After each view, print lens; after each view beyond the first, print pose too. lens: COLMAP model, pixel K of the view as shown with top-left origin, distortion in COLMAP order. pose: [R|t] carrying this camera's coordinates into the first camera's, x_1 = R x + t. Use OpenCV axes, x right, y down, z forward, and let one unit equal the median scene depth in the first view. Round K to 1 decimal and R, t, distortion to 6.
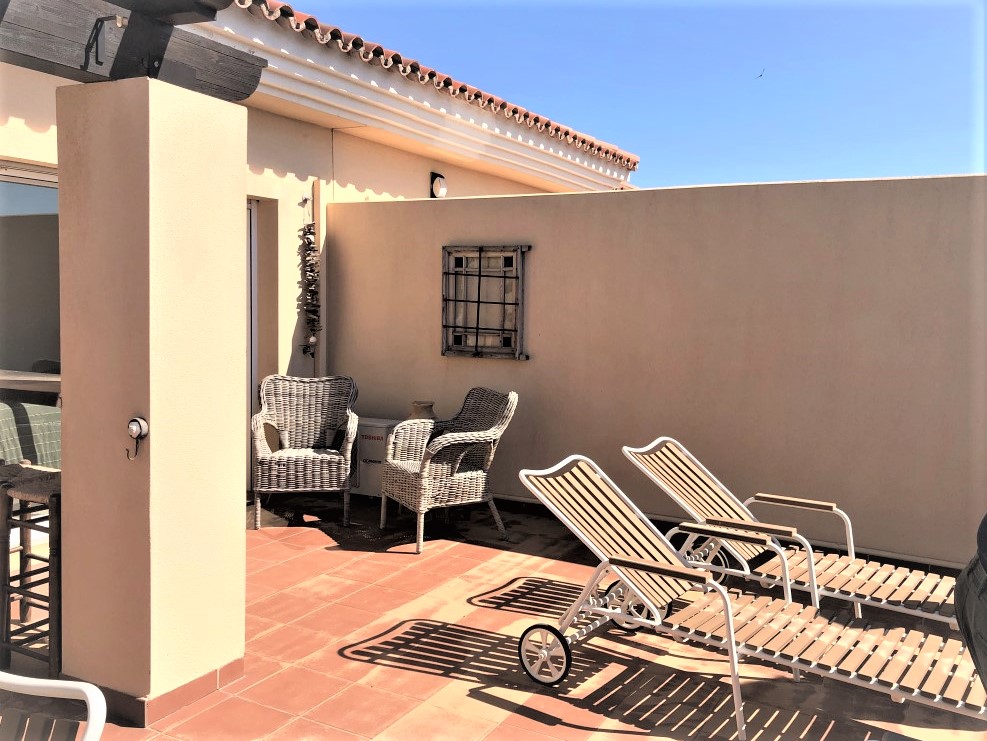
lens RADIAL K [[835.8, 0, 493.5], [0, 835.8, 370.5], [0, 0, 1]] dist [0.004086, -0.003544]
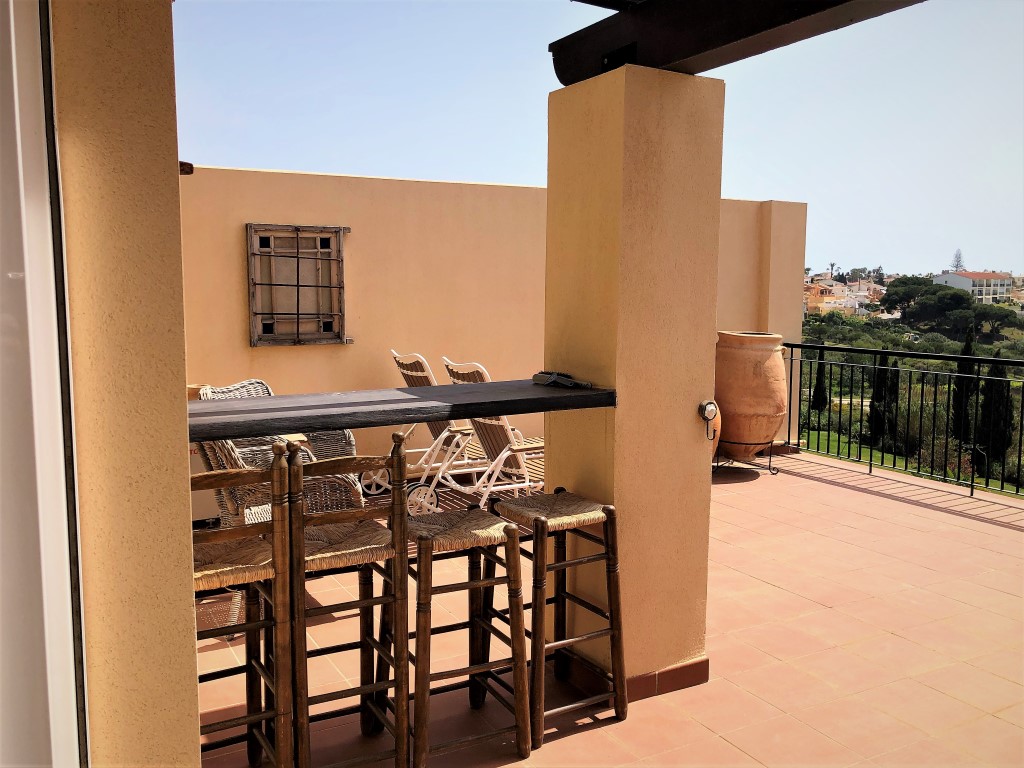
lens RADIAL K [[867.2, 0, 512.0], [0, 867.2, 384.0], [0, 0, 1]] dist [0.004086, -0.003544]
pose [[0.531931, -0.108339, 0.839828, -0.728043], [0.069246, 0.994025, 0.084372, -0.039216], [-0.843951, 0.013275, 0.536255, 0.289108]]
